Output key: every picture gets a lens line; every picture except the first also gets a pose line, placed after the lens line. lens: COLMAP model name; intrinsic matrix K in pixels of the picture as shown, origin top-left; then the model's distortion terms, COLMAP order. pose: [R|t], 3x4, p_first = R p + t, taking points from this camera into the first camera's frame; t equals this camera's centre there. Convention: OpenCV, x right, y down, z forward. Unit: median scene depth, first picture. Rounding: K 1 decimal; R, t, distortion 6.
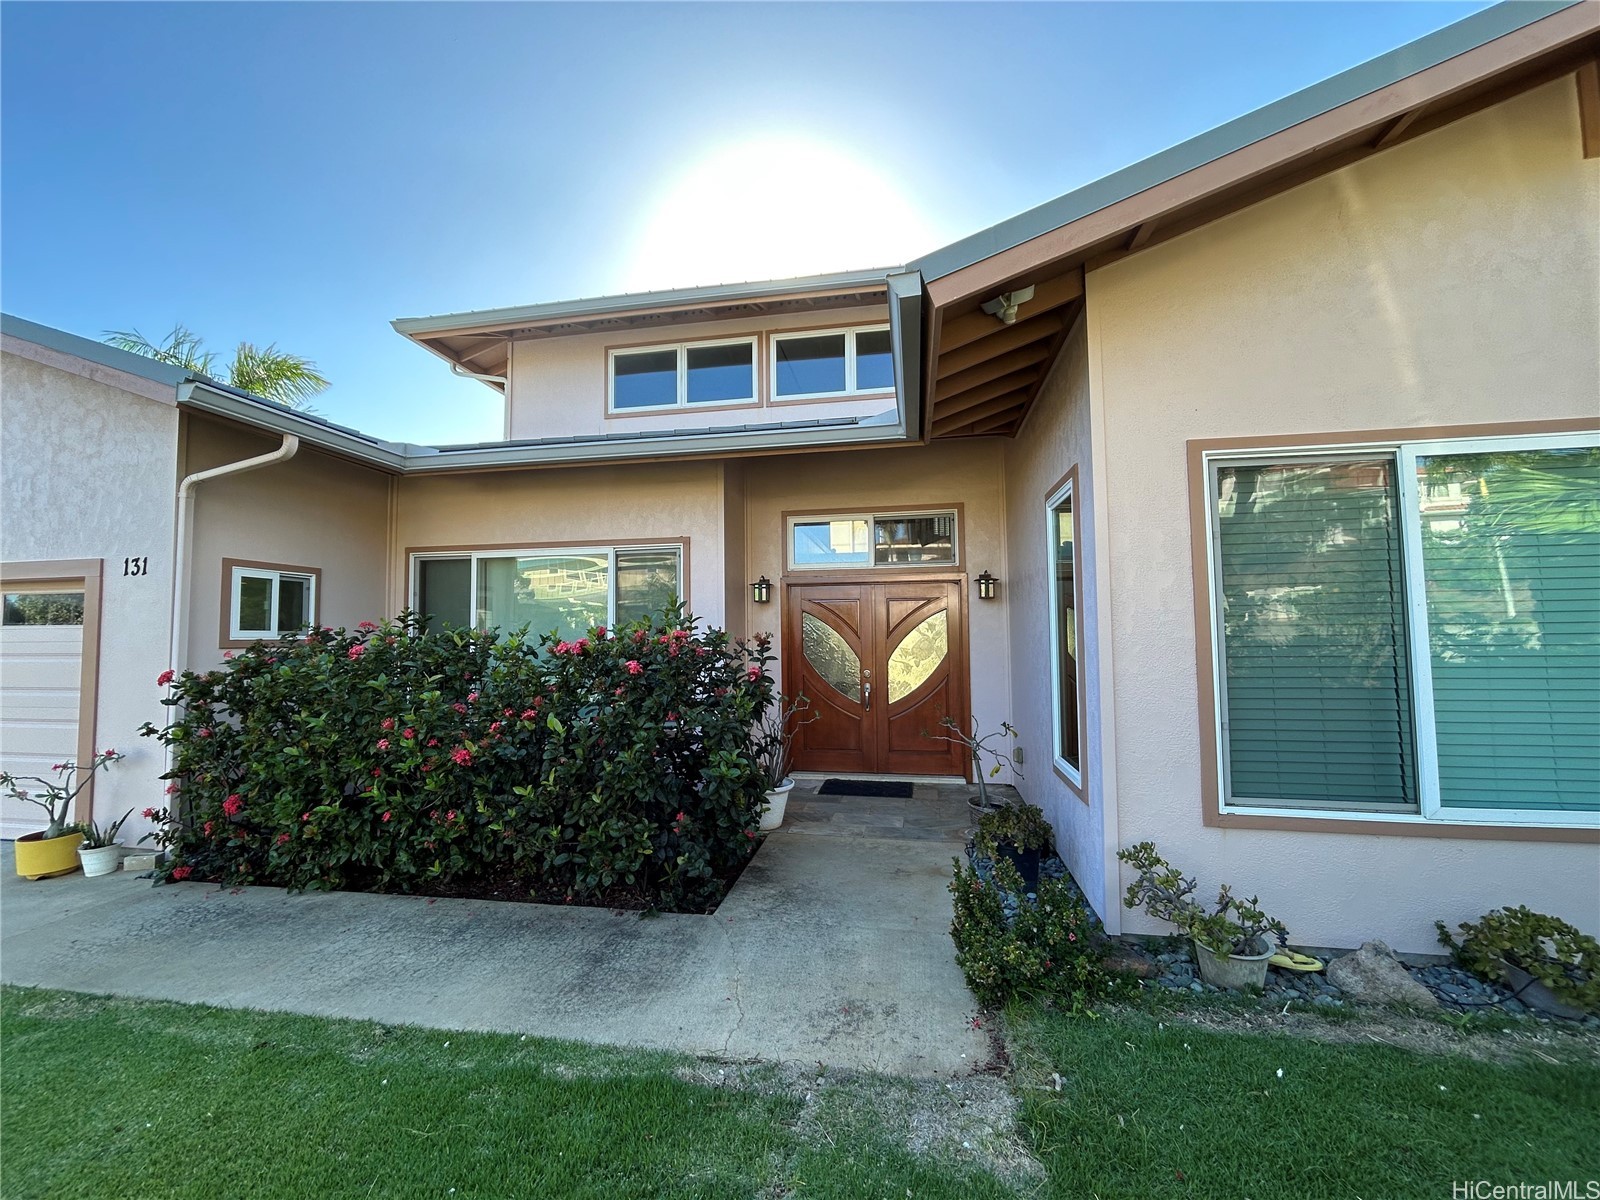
lens RADIAL K [[642.1, 0, 800.0], [0, 642.1, 600.0], [0, 0, 1]] dist [-0.000318, -0.000042]
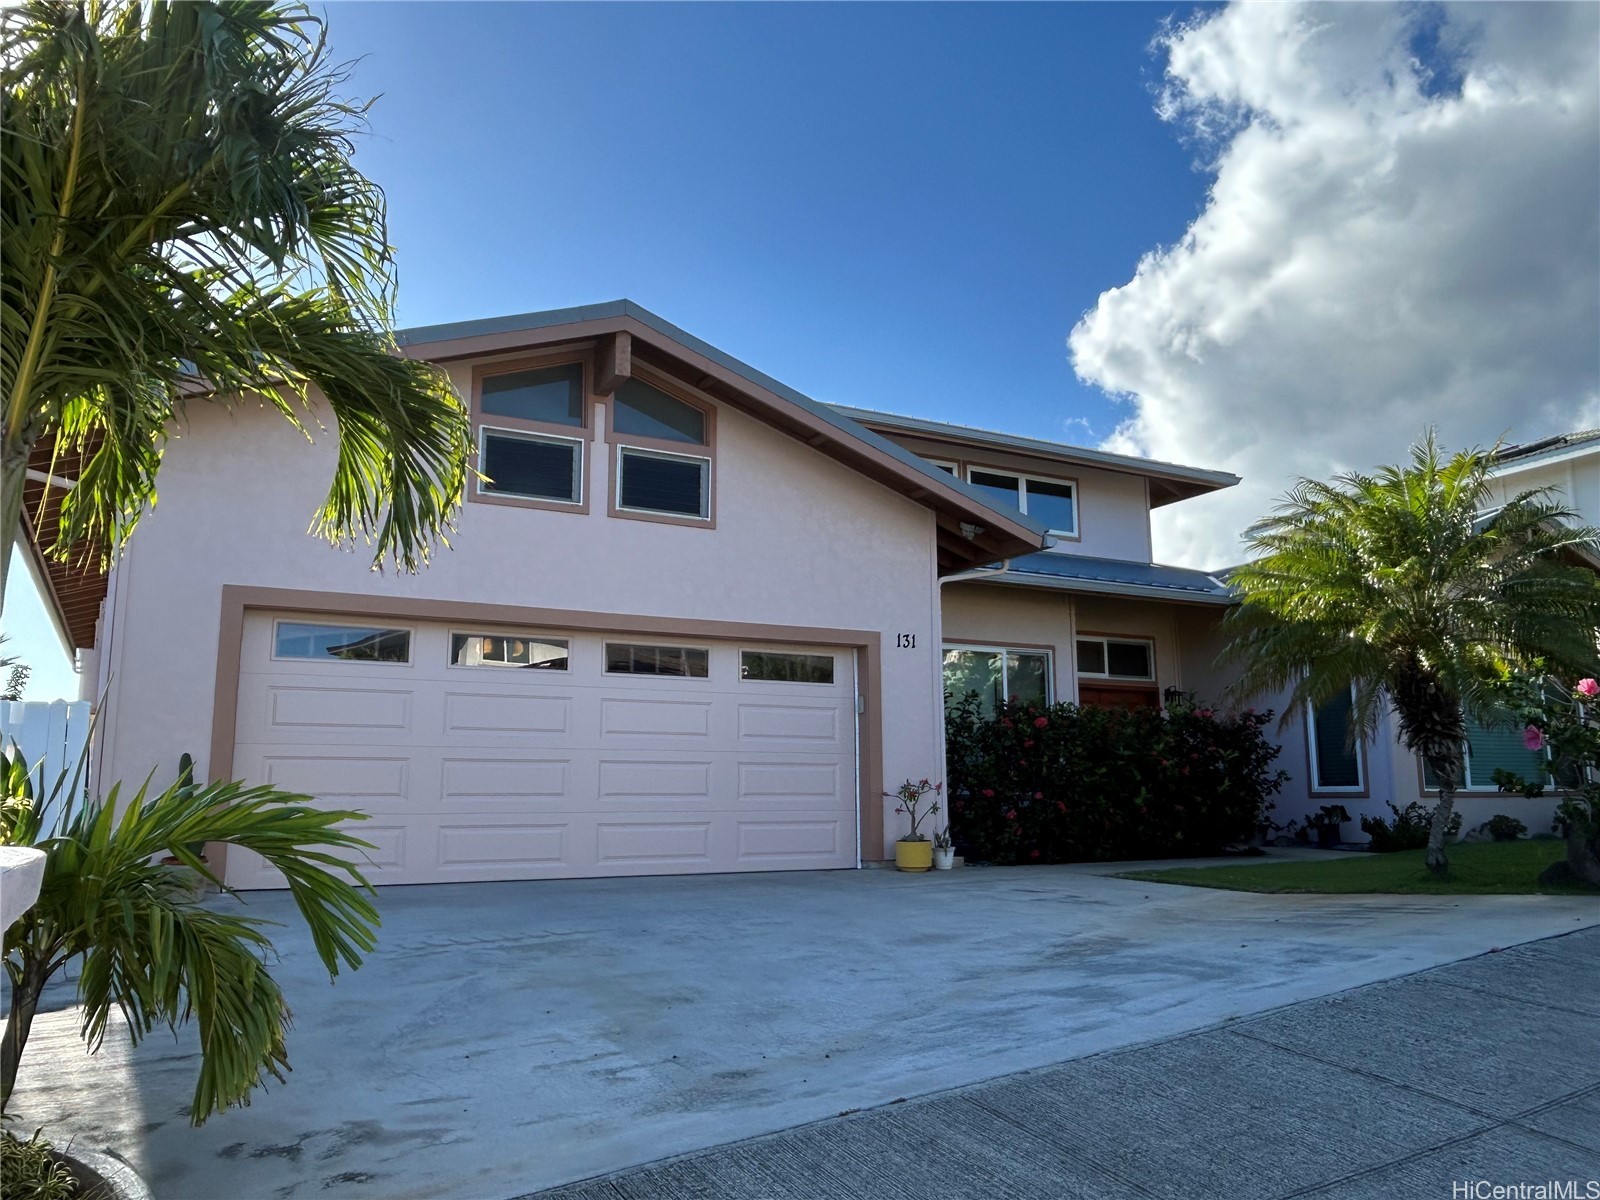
lens RADIAL K [[1169.4, 0, 800.0], [0, 1169.4, 600.0], [0, 0, 1]] dist [-0.000533, -0.000144]
pose [[0.782341, 0.109381, 0.613170, -2.649775], [-0.036100, 0.990767, -0.130679, 0.180503], [-0.621803, 0.080100, 0.779067, -0.701347]]
